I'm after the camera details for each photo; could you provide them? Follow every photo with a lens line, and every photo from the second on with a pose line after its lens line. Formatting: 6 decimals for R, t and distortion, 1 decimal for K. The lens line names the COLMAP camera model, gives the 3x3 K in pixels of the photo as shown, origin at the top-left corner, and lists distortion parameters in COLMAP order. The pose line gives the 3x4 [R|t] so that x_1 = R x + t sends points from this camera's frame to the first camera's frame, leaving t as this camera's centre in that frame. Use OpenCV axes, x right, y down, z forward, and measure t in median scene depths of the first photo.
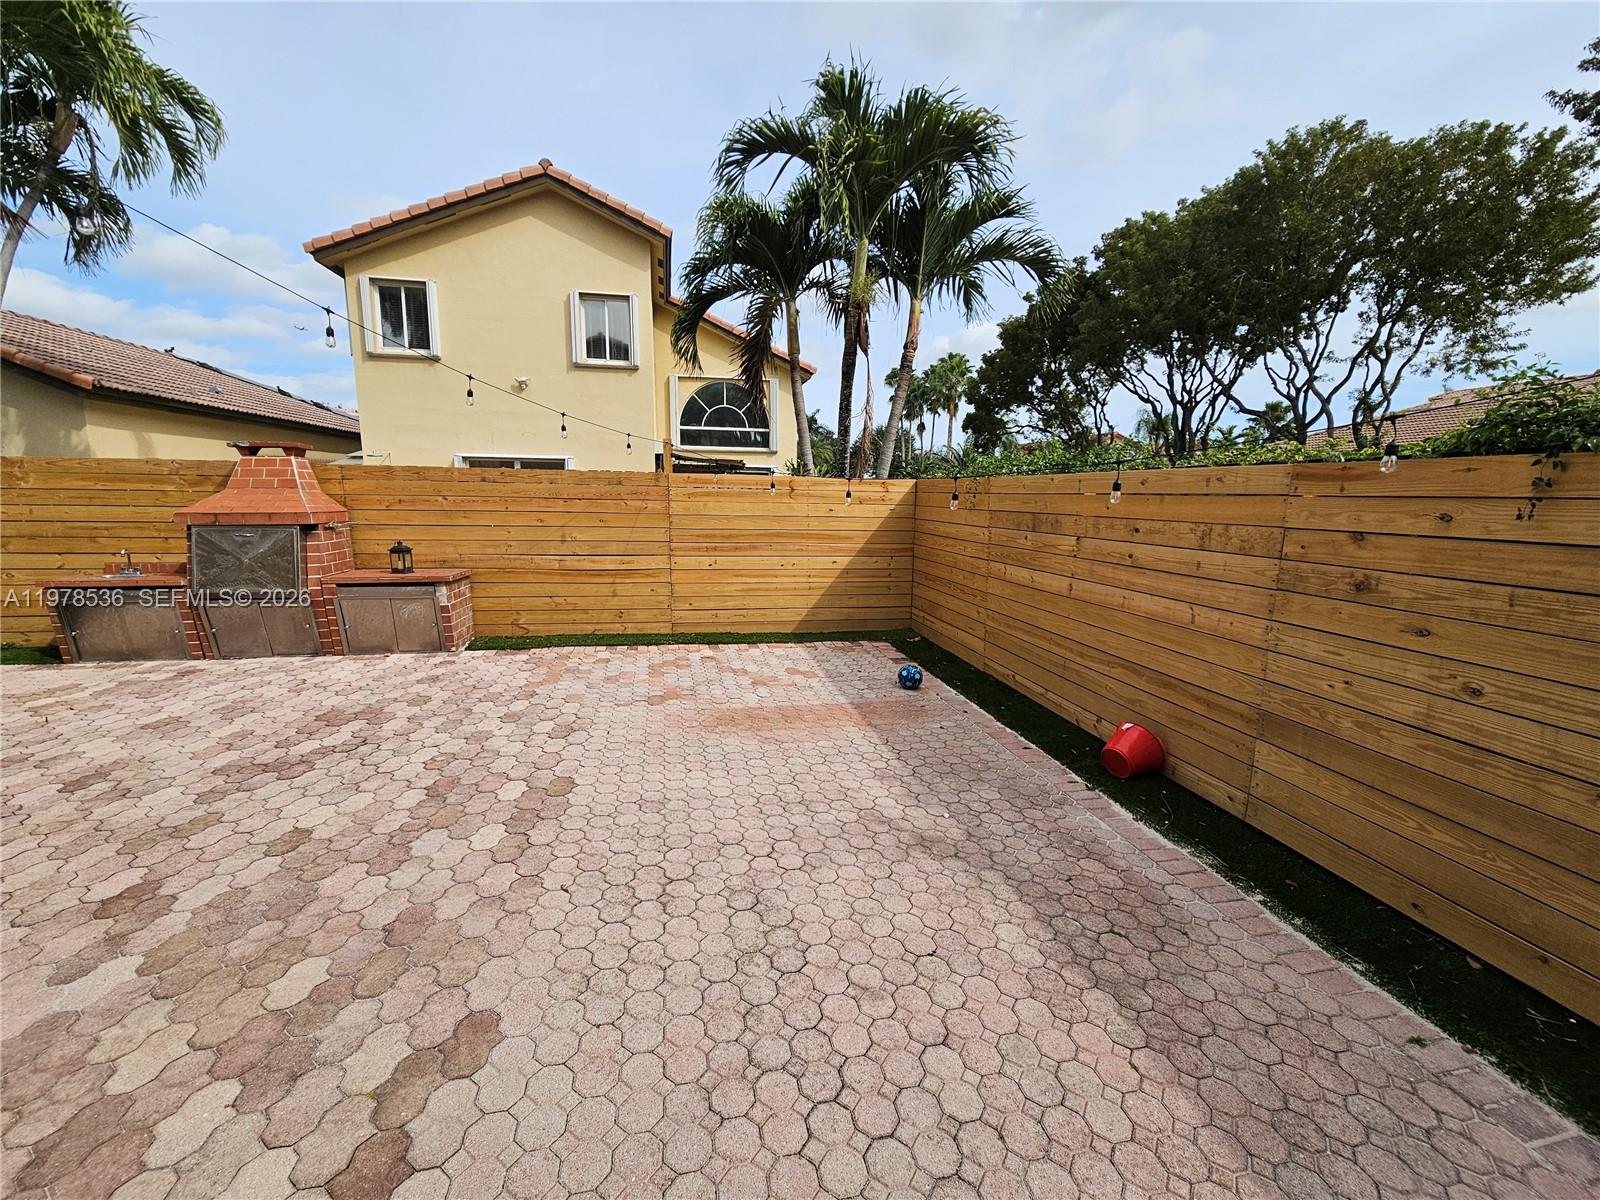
lens RADIAL K [[655.9, 0, 802.7], [0, 655.9, 599.7], [0, 0, 1]] dist [0.000302, 0.000287]
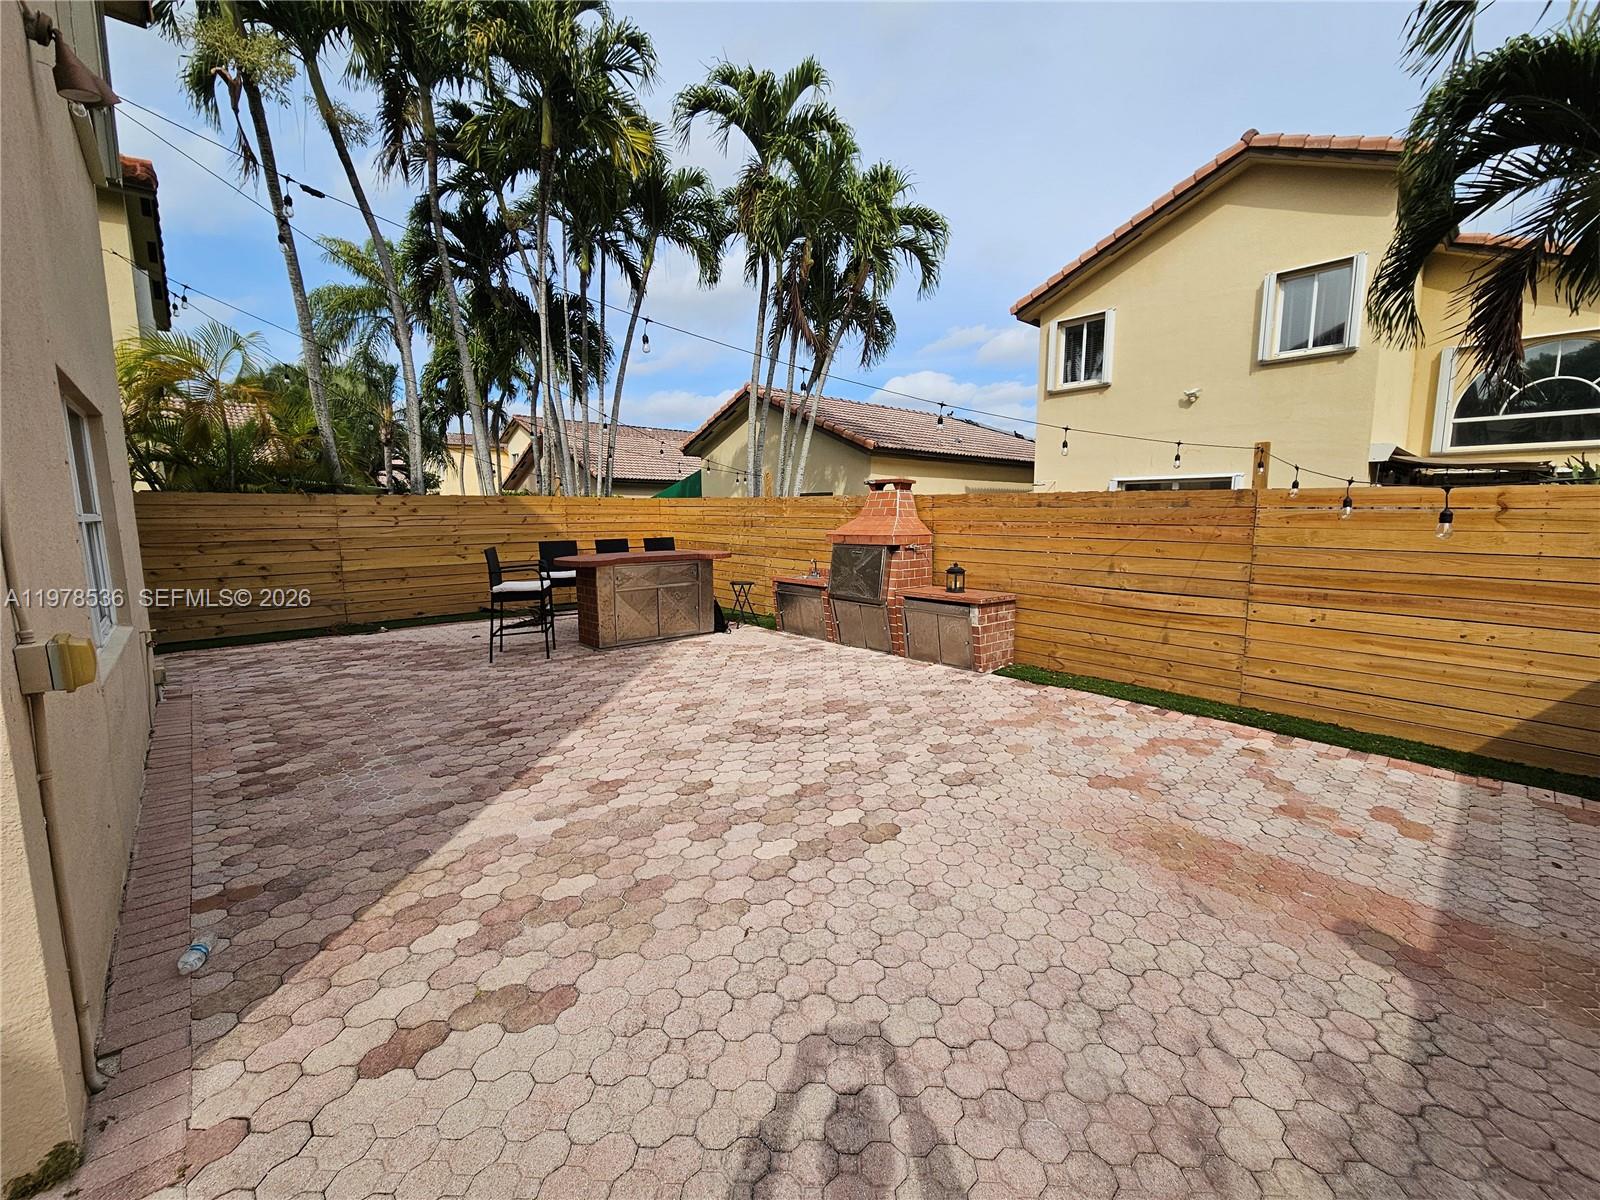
lens RADIAL K [[655.9, 0, 808.2], [0, 655.9, 601.1], [0, 0, 1]] dist [0.000302, 0.000287]
pose [[0.522309, 0.099966, -0.846877, 0.185025], [-0.129402, 0.990896, 0.037158, -0.034593], [0.842881, 0.090180, 0.530489, 0.219061]]
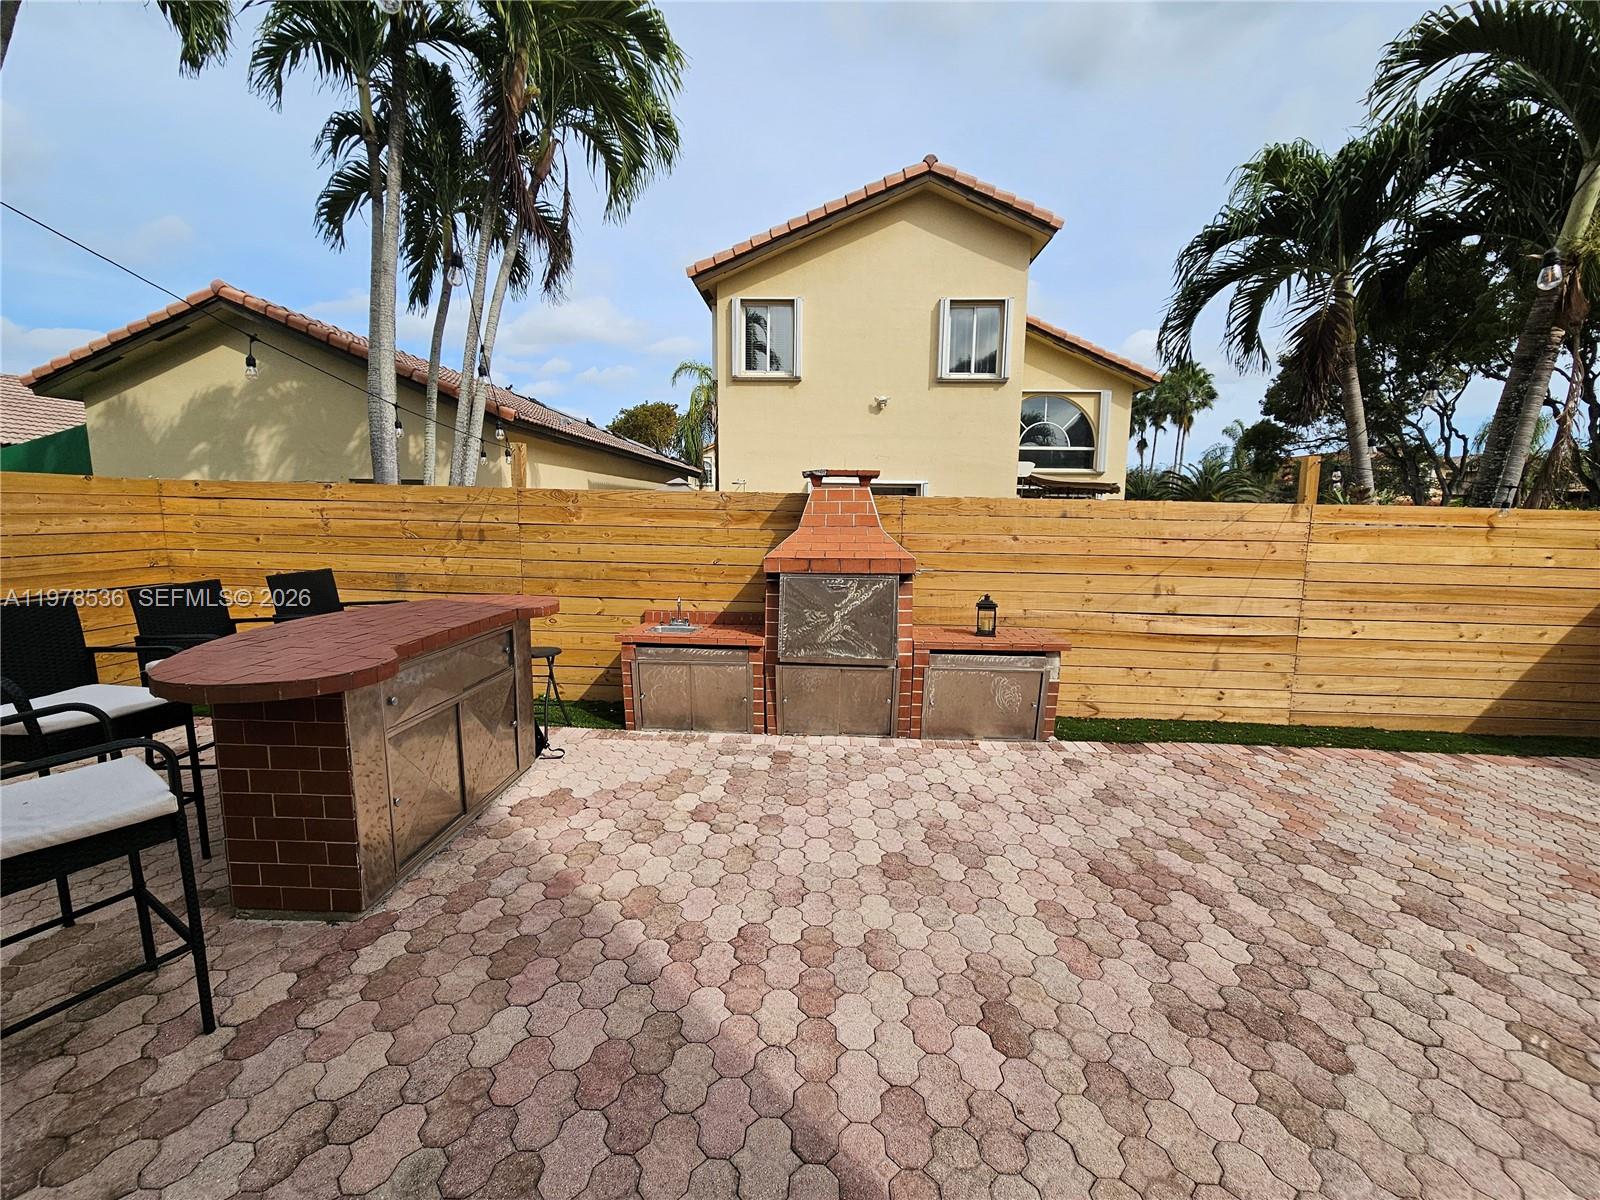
lens RADIAL K [[655.9, 0, 810.1], [0, 655.9, 602.7], [0, 0, 1]] dist [0.000302, 0.000287]
pose [[0.971933, 0.032787, -0.232964, -0.631236], [-0.039090, 0.998983, -0.022489, -0.053130], [0.231990, 0.030964, 0.972225, 0.194944]]
